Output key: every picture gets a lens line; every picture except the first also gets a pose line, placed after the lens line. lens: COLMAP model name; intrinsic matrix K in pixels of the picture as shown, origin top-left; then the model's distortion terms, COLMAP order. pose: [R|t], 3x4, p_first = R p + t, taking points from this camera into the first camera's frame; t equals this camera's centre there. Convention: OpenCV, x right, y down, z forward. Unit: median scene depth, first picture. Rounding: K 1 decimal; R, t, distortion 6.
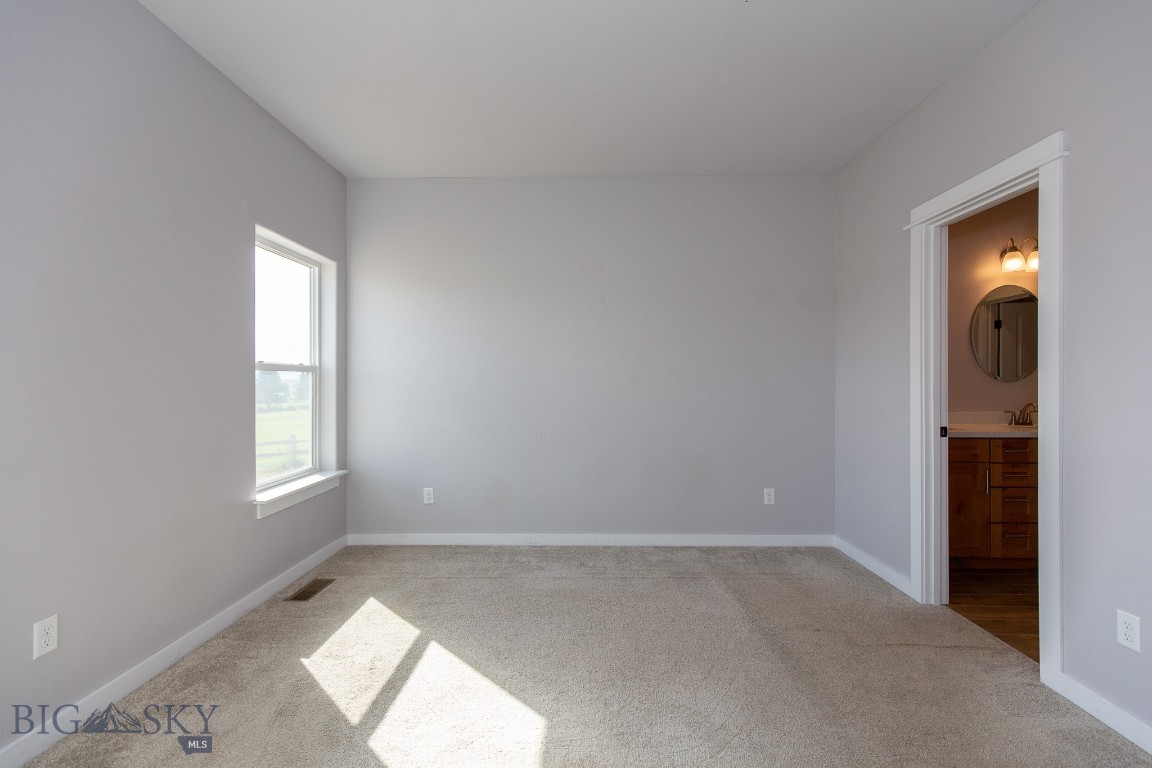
lens RADIAL K [[523.1, 0, 579.8], [0, 523.1, 376.5], [0, 0, 1]] dist [0.012048, -0.001497]
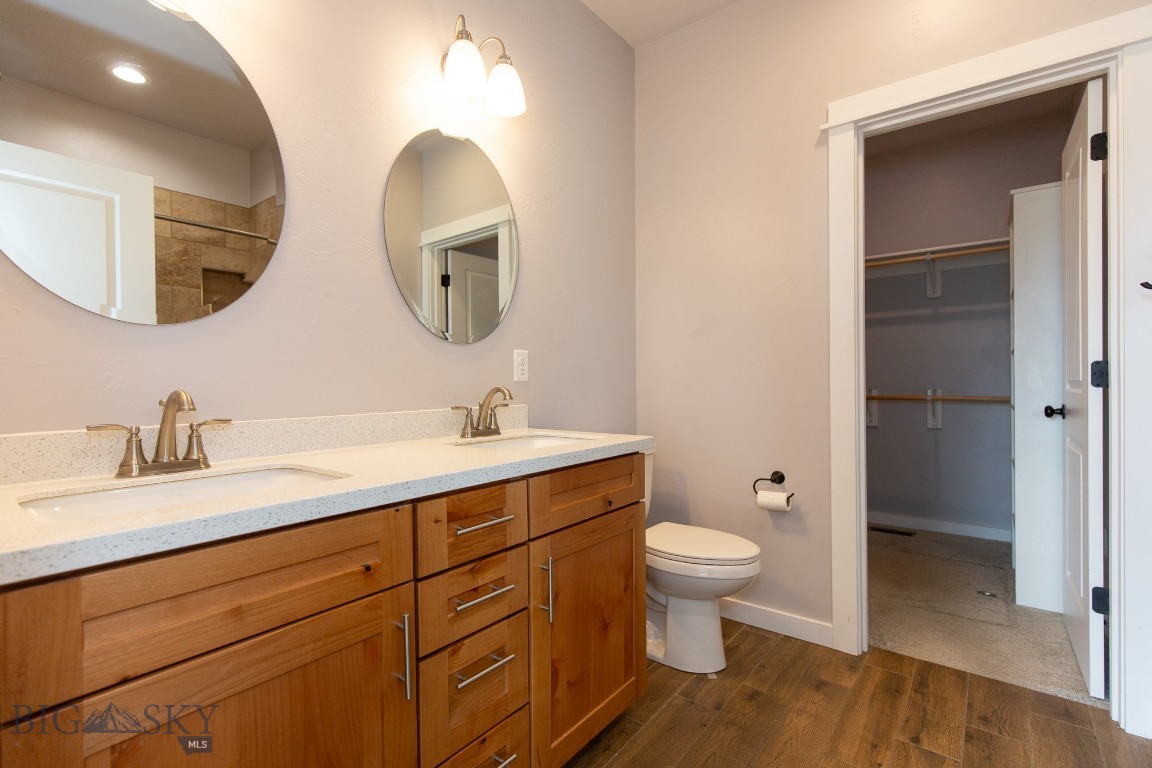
lens RADIAL K [[523.1, 0, 574.6], [0, 523.1, 387.4], [0, 0, 1]] dist [0.012048, -0.001497]
pose [[0.618506, -0.017691, 0.785581, 0.529010], [0.003145, 0.999794, 0.020039, 0.041024], [-0.785774, -0.009923, 0.618435, 0.654523]]
